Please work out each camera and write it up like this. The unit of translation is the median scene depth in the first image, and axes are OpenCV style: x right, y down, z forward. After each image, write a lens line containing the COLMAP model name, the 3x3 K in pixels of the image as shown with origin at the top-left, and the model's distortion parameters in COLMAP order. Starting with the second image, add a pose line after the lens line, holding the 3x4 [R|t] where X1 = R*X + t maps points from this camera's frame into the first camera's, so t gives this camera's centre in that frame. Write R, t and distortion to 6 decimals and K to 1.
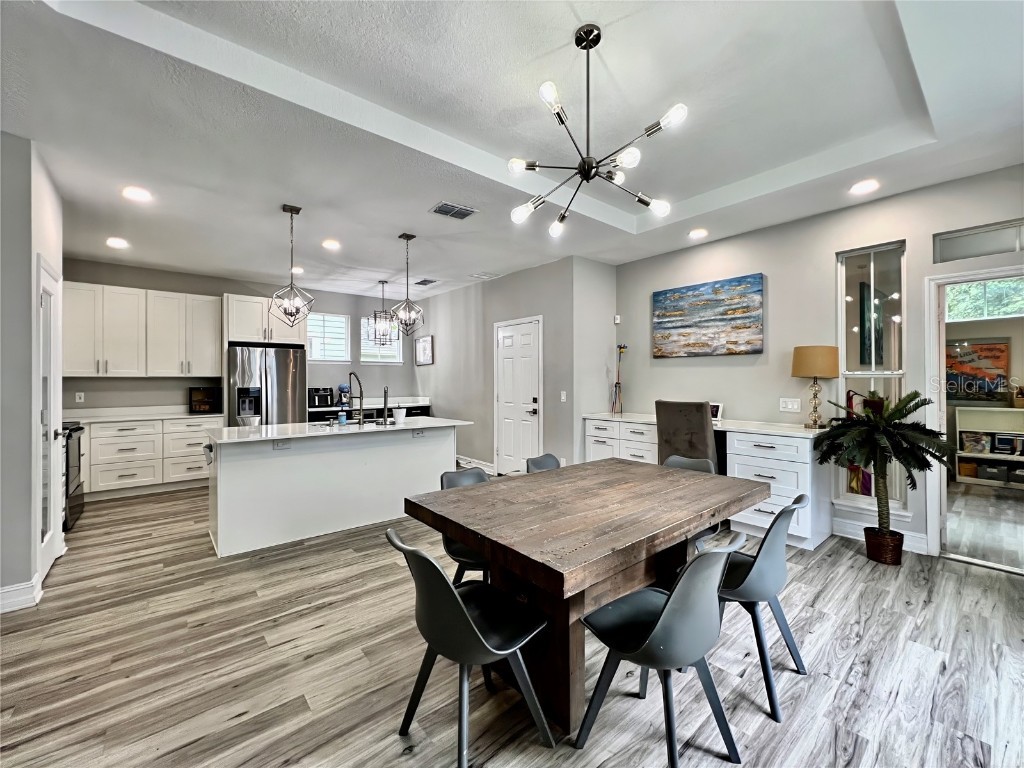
lens RADIAL K [[420.0, 0, 510.2], [0, 420.0, 379.2], [0, 0, 1]] dist [-0.003864, -0.000089]
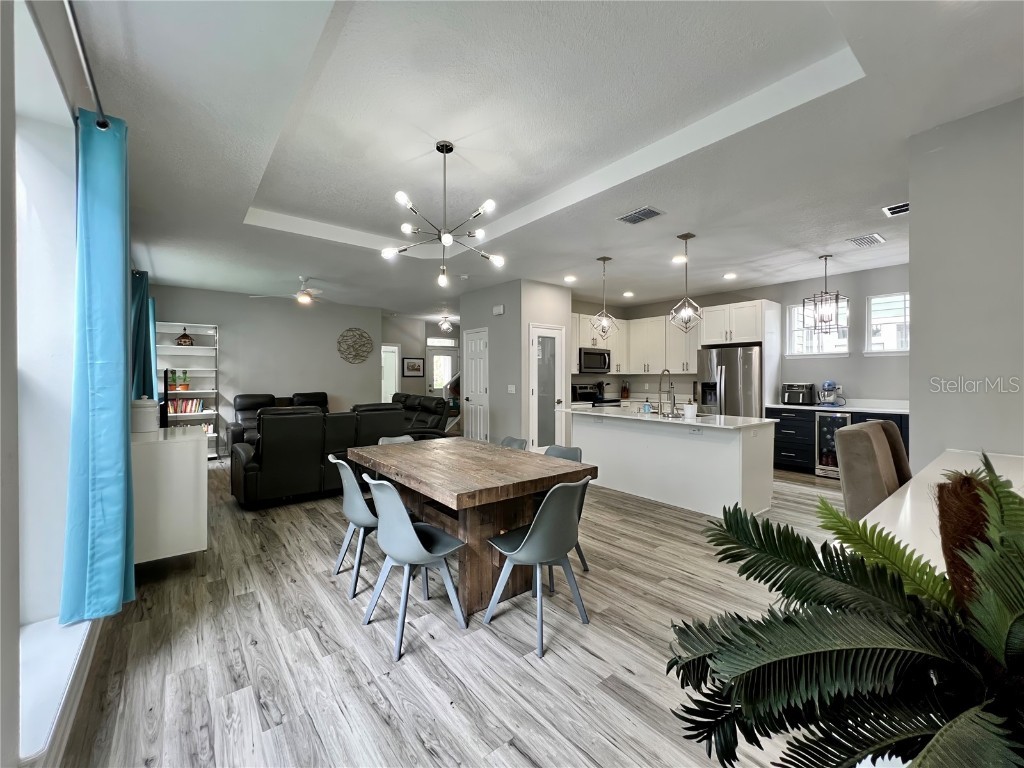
lens RADIAL K [[420.0, 0, 510.2], [0, 420.0, 379.2], [0, 0, 1]] dist [-0.003864, -0.000089]
pose [[-0.029826, 0.008955, -0.999515, 0.626180], [0.003878, 0.999953, 0.008843, -0.002080], [0.999548, -0.003612, -0.029859, 0.476287]]
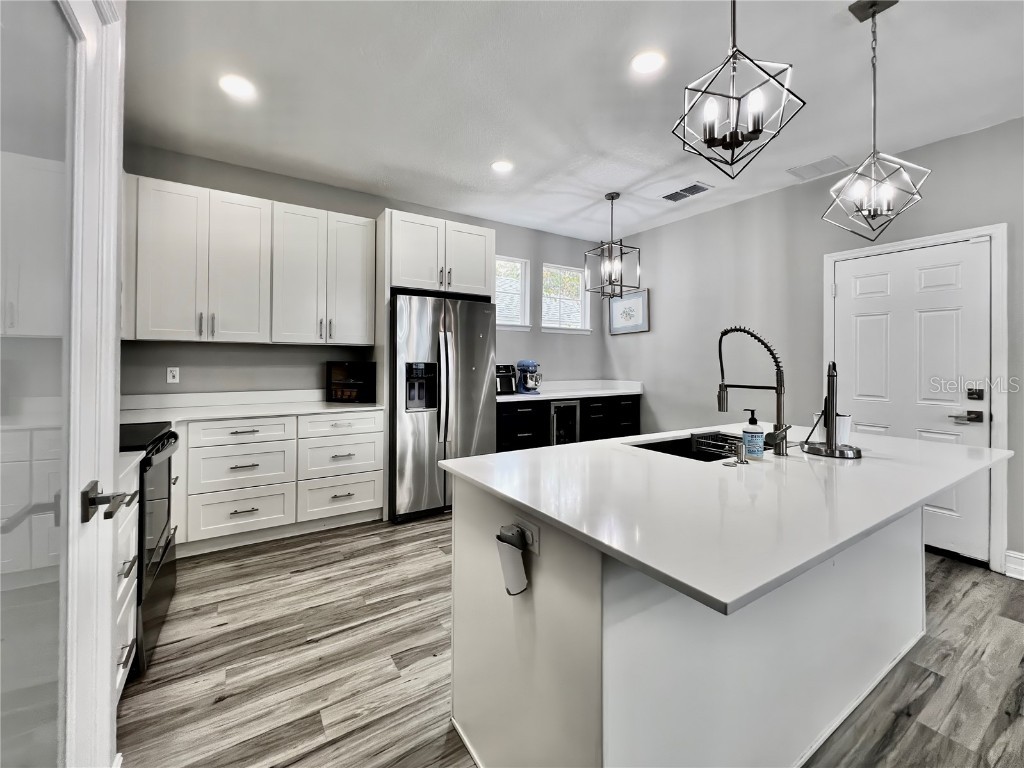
lens RADIAL K [[419.1, 0, 508.9], [0, 419.1, 357.9], [0, 0, 1]] dist [-0.000569, 0.000132]
pose [[0.991008, 0.010246, -0.133411, -0.431908], [-0.010532, 0.999944, -0.001434, 0.012994], [0.133388, 0.002826, 0.991060, 0.429364]]
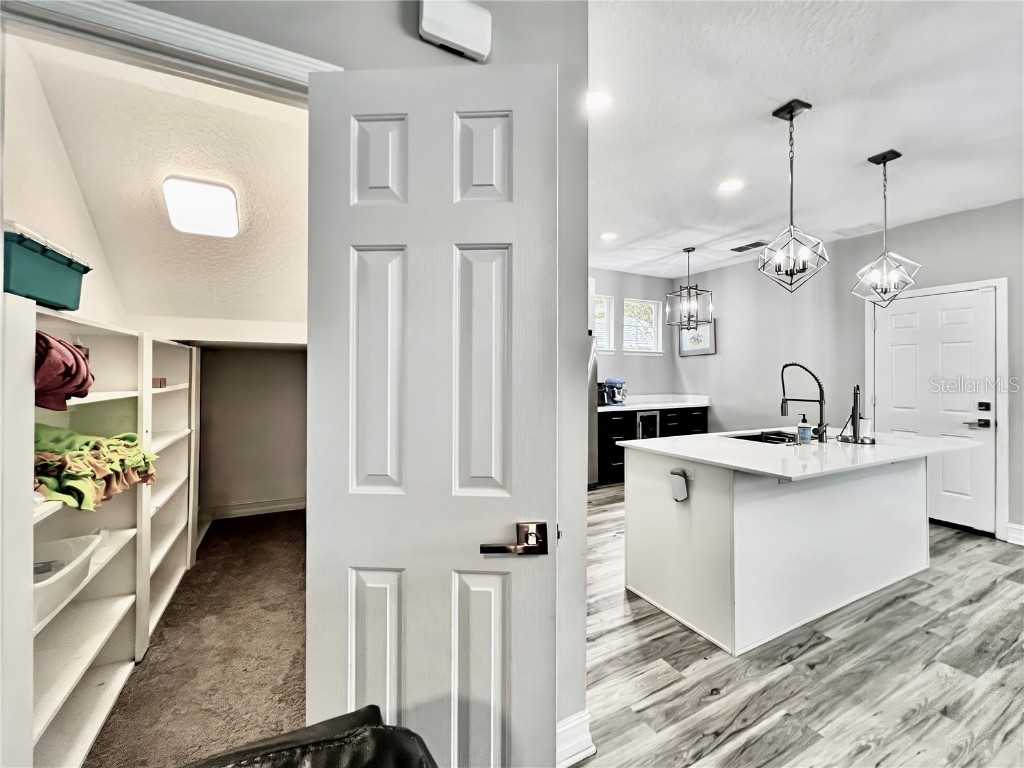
lens RADIAL K [[422.6, 0, 510.3], [0, 422.6, 370.5], [0, 0, 1]] dist [0.000024, 0.000133]
pose [[0.975077, 0.005972, -0.221787, -0.528704], [-0.006514, 0.999977, -0.001712, -0.000754], [0.221772, 0.003114, 0.975094, 0.180569]]
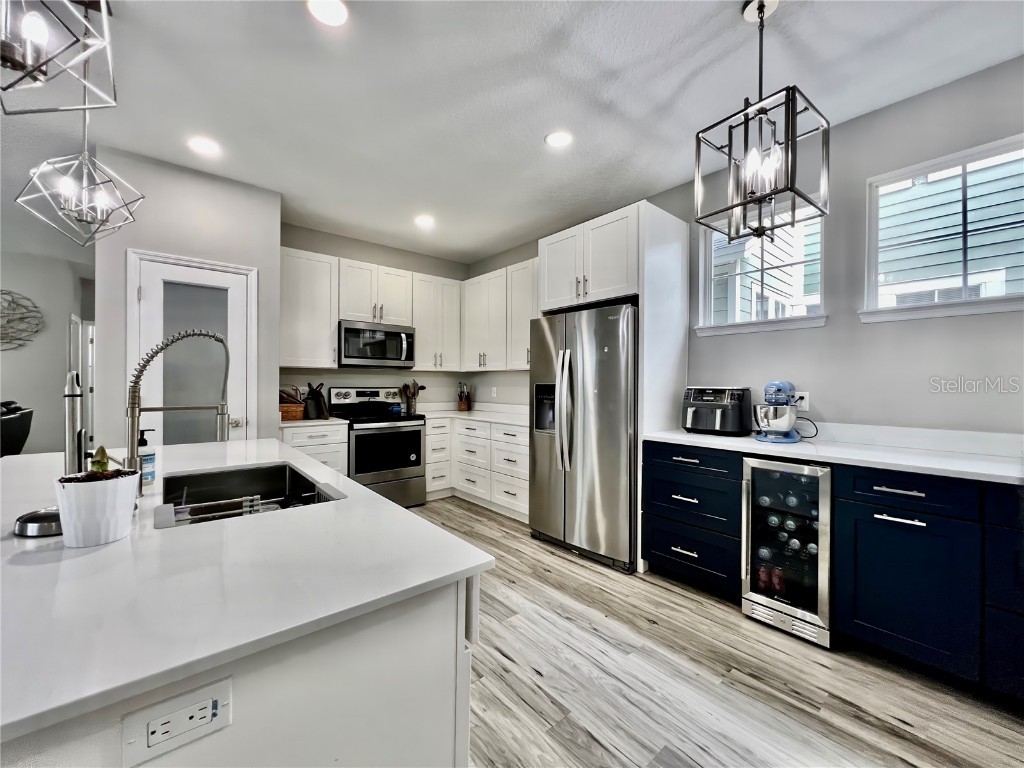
lens RADIAL K [[411.6, 0, 512.0], [0, 411.6, 384.0], [0, 0, 1]] dist [-0.003957, -0.000242]
pose [[0.001812, 0.007851, -0.999968, -0.040384], [-0.001626, 0.999968, 0.007848, 0.016161], [0.999997, 0.001612, 0.001825, 0.981075]]
